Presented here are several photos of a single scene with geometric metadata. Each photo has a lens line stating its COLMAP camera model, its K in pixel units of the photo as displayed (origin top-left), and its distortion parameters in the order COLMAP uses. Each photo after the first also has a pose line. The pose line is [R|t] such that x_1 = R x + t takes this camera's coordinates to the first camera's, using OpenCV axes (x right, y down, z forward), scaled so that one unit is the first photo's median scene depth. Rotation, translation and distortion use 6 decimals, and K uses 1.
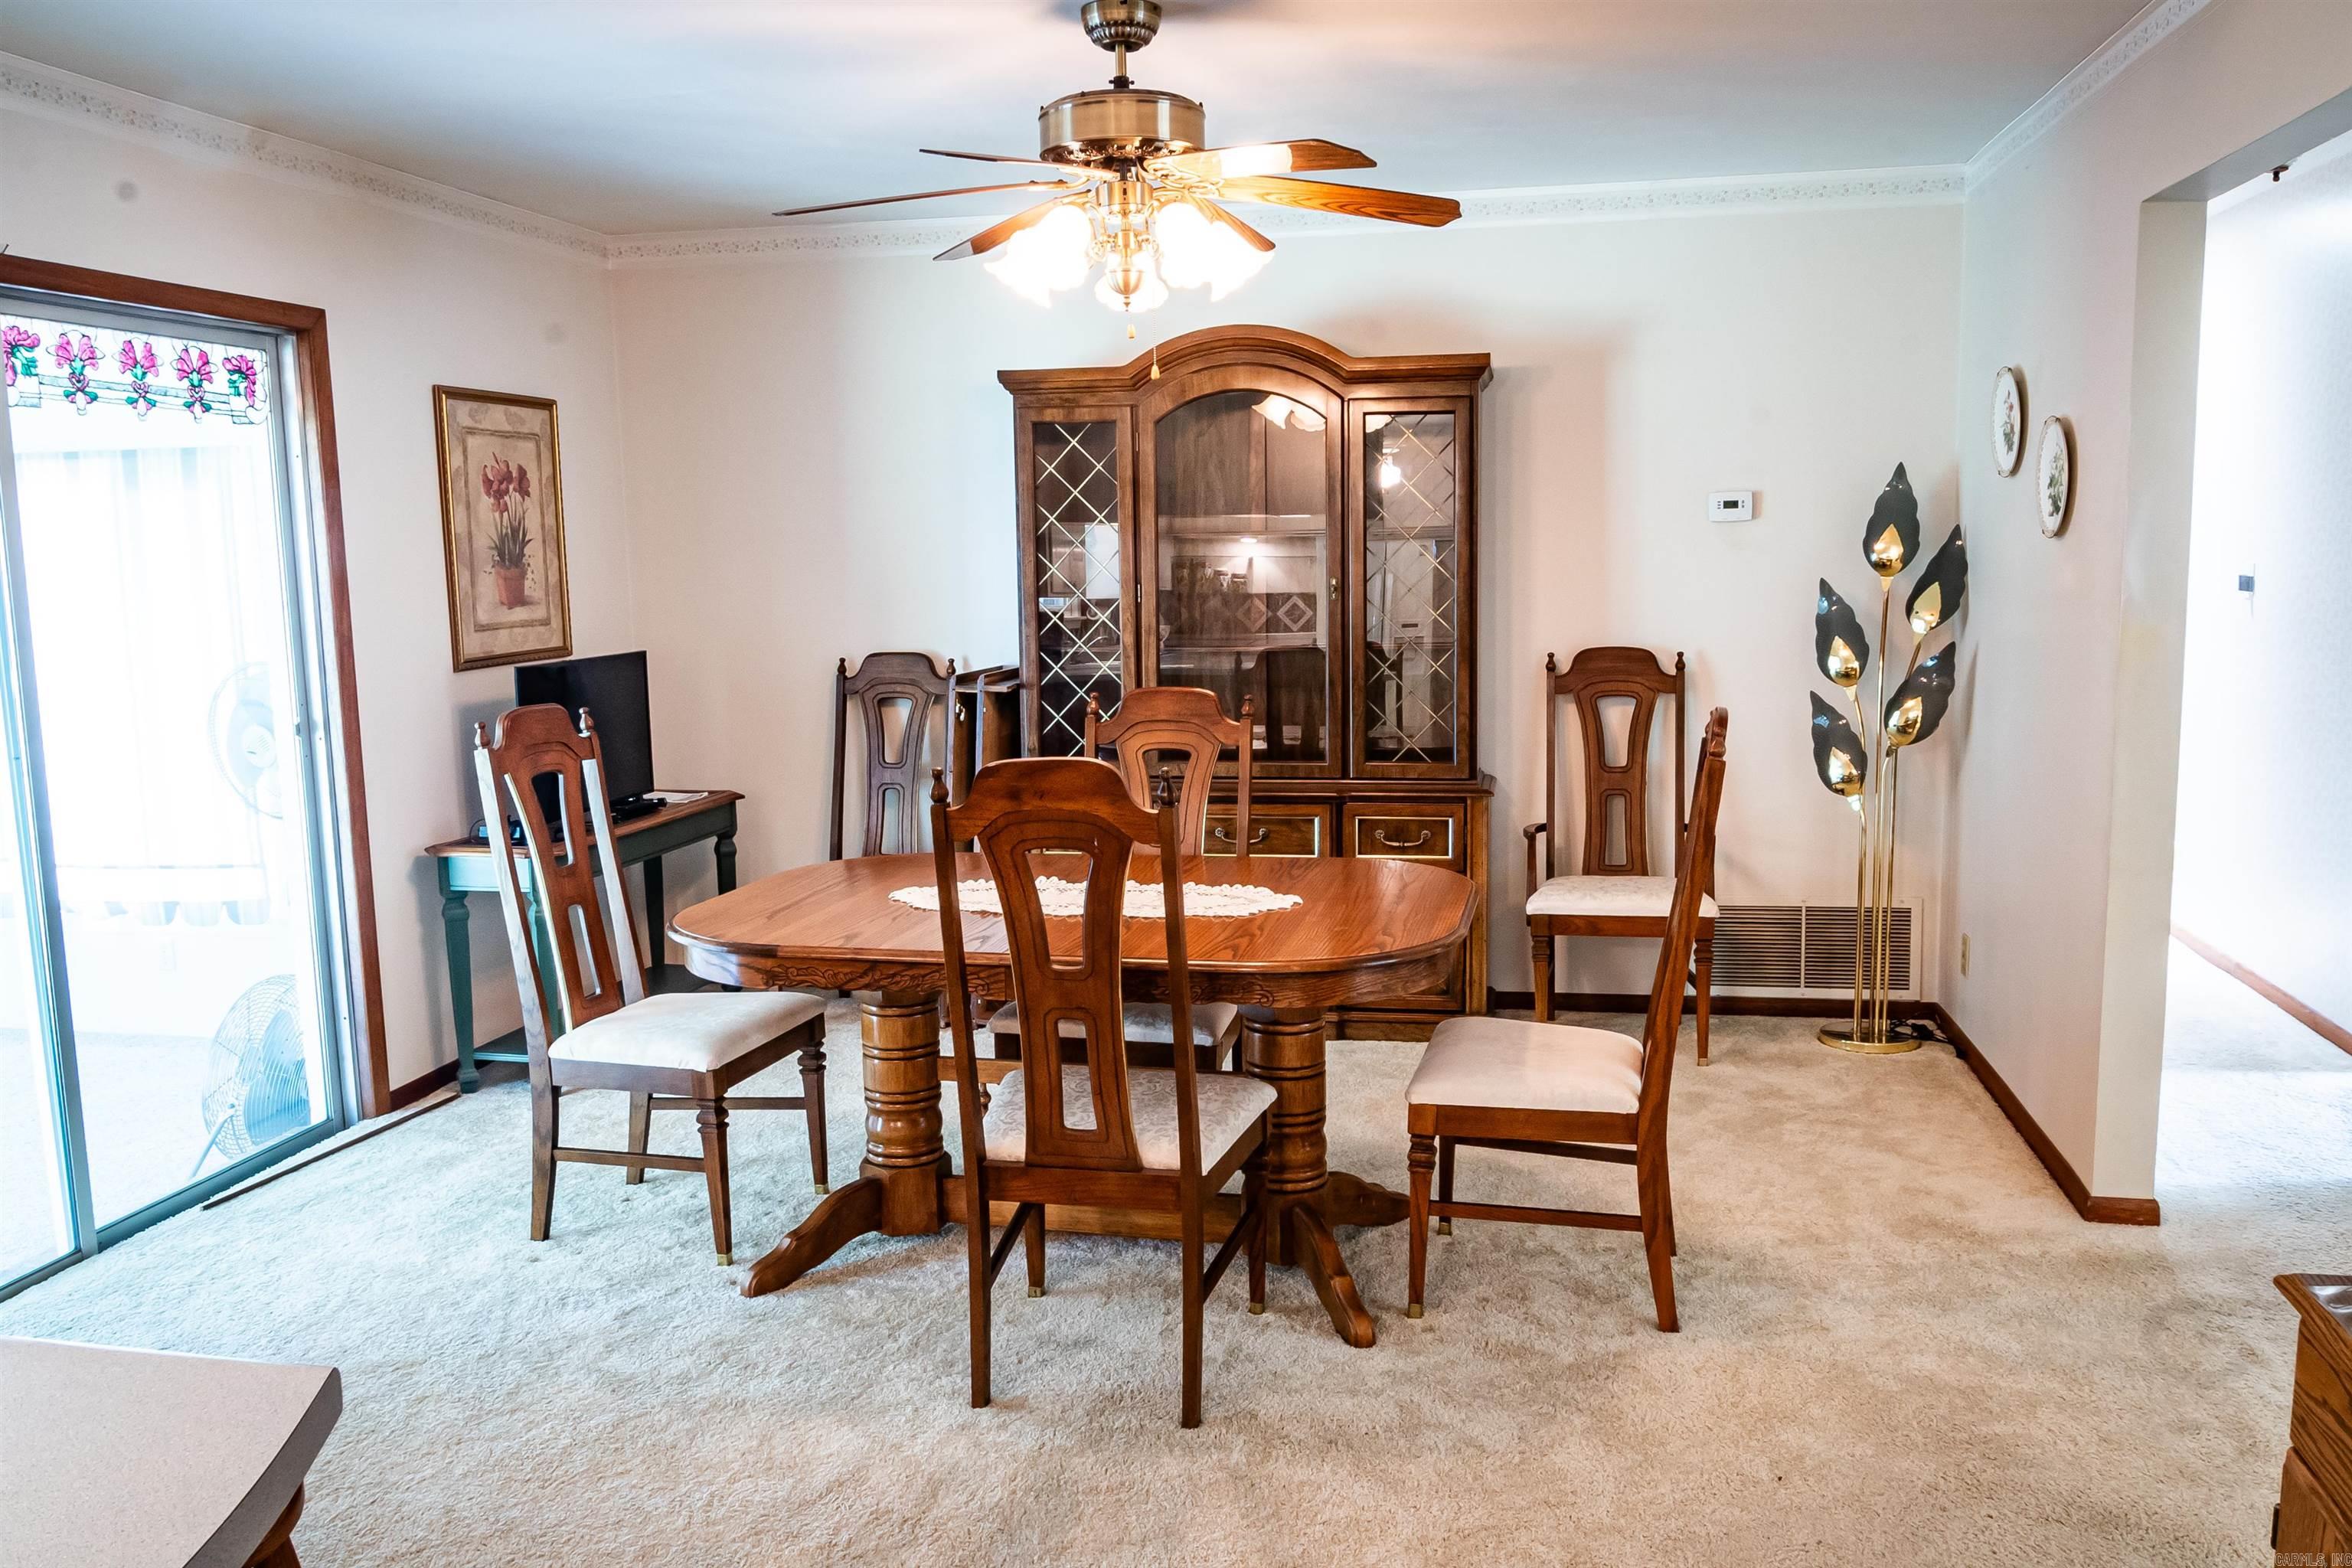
lens RADIAL K [[1857.8, 0, 1168.1], [0, 1857.8, 778.0], [0, 0, 1]] dist [-0.005865, 0.001139]
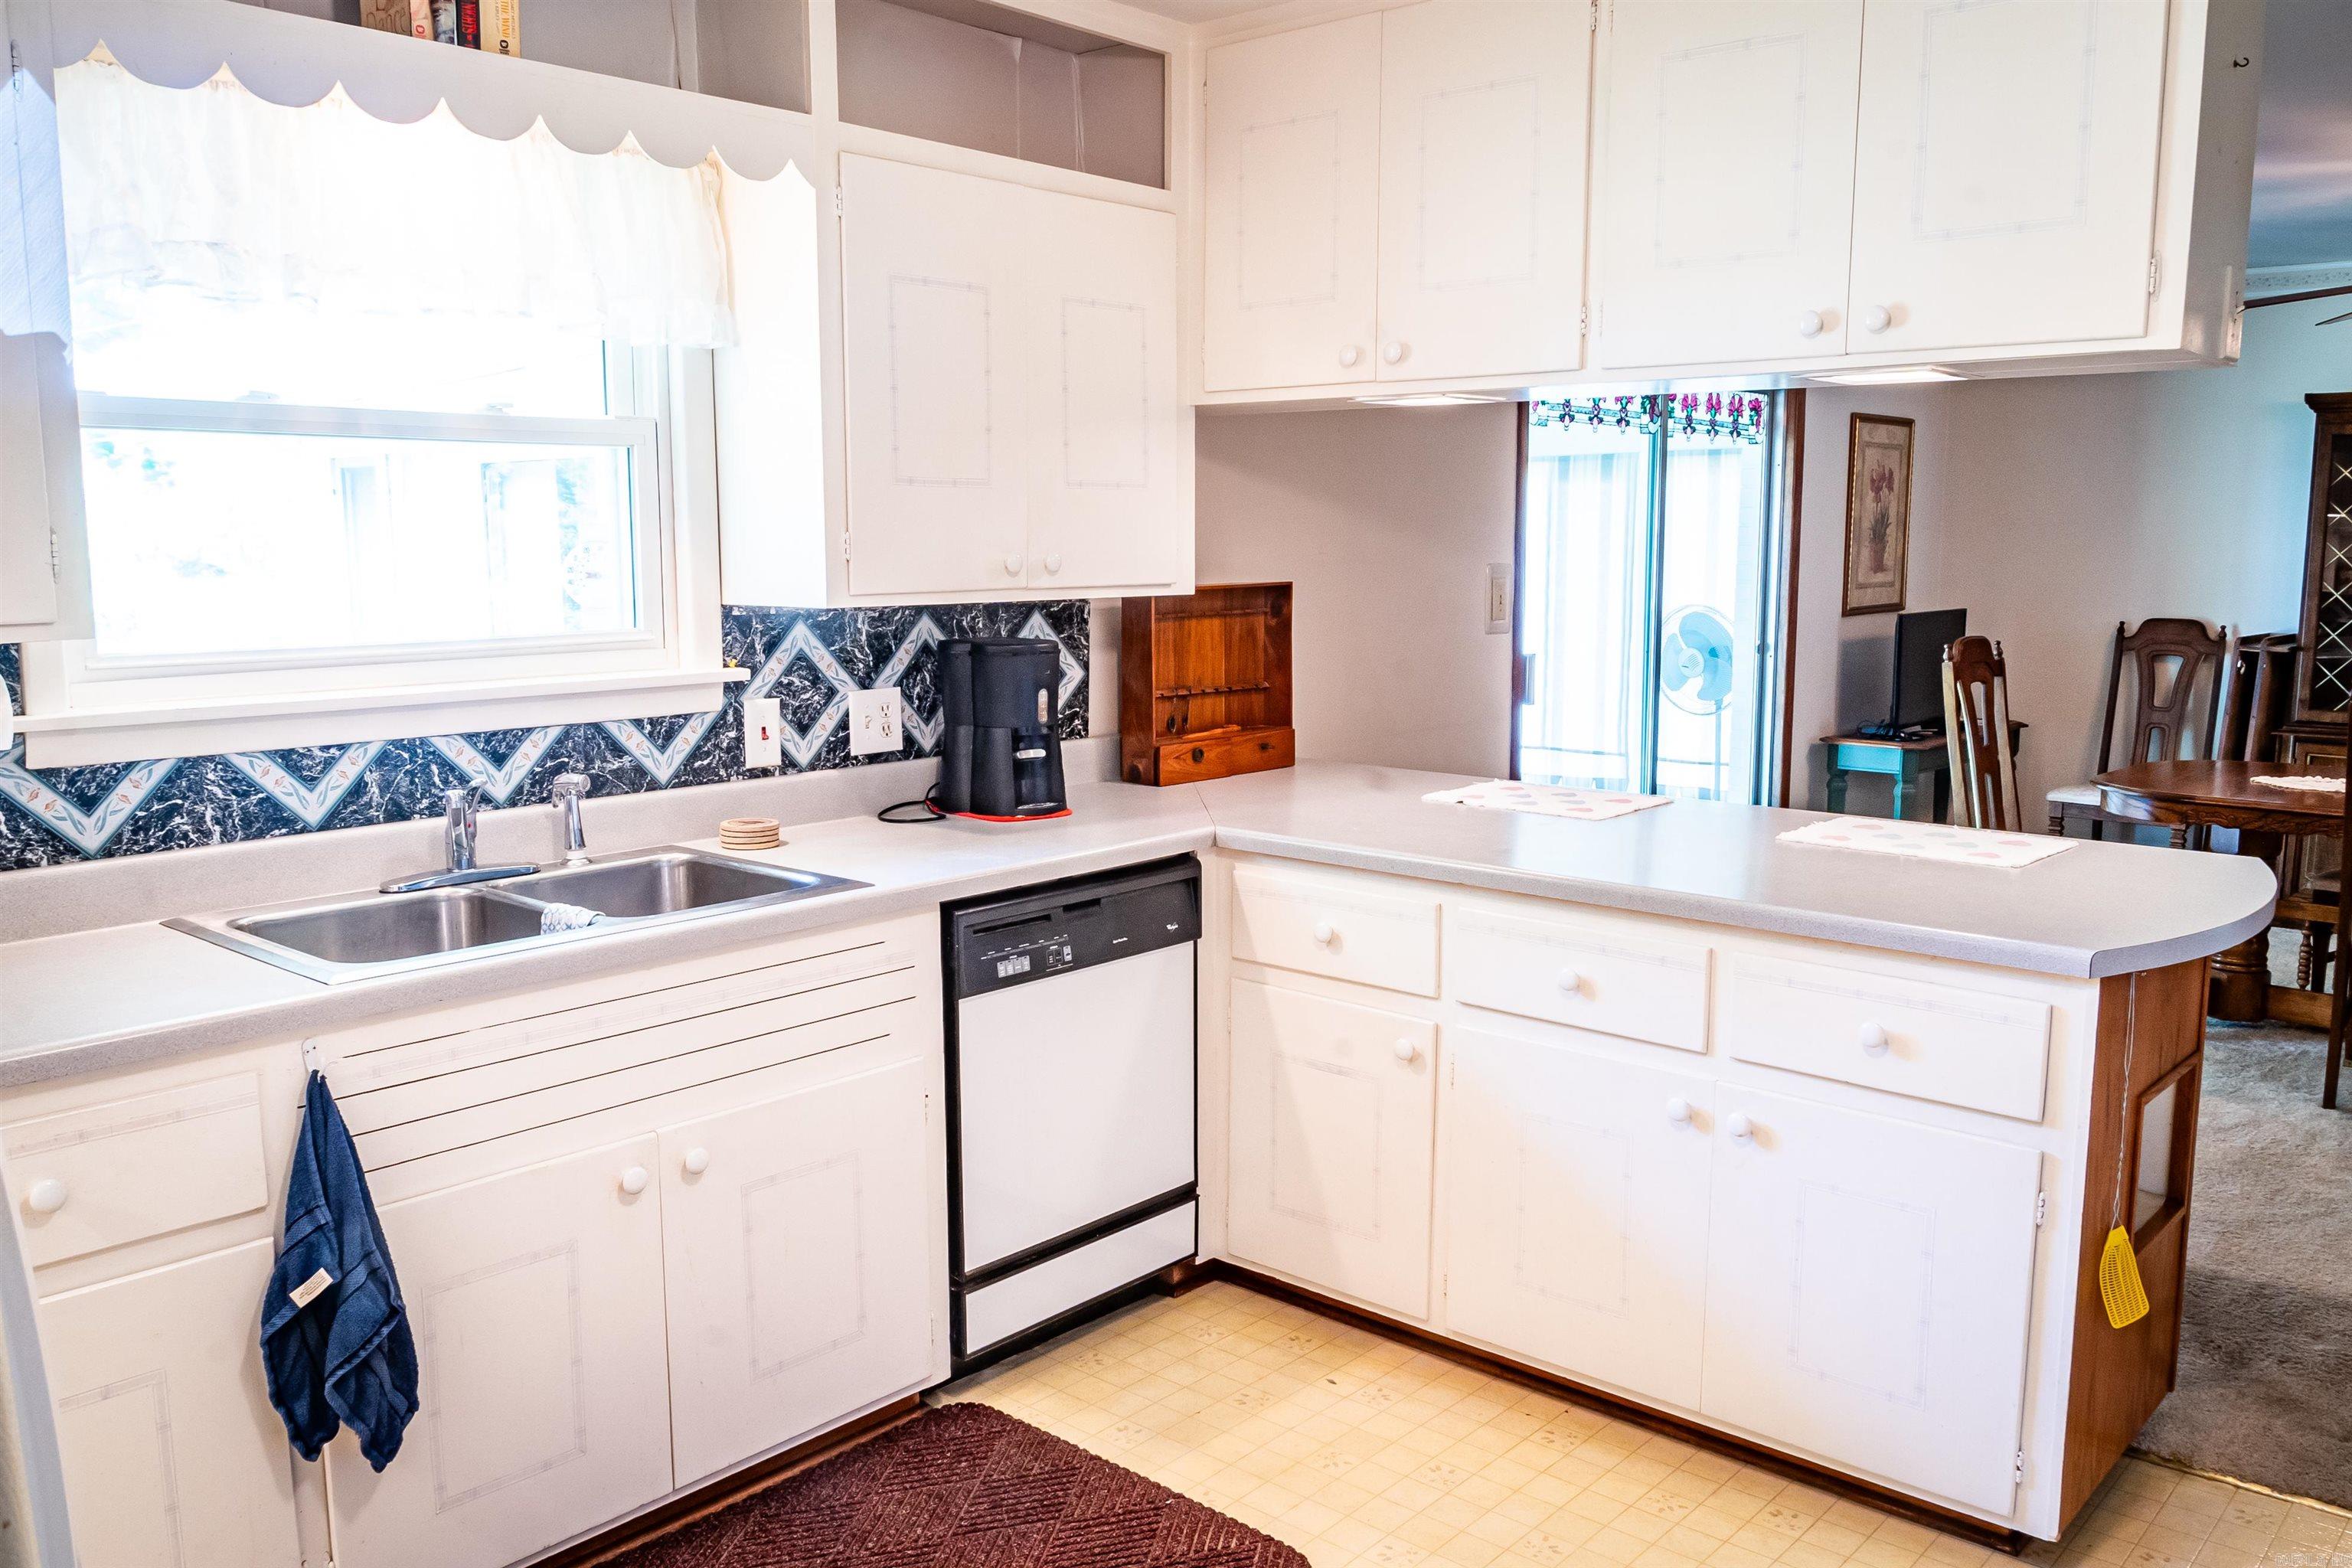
lens RADIAL K [[1857.8, 0, 1188.6], [0, 1857.8, 805.8], [0, 0, 1]] dist [-0.005865, 0.001139]
pose [[0.871029, 0.091392, -0.482656, -0.118015], [-0.078470, 0.995810, 0.046949, 0.055194], [0.484924, -0.003020, 0.874551, -0.445587]]
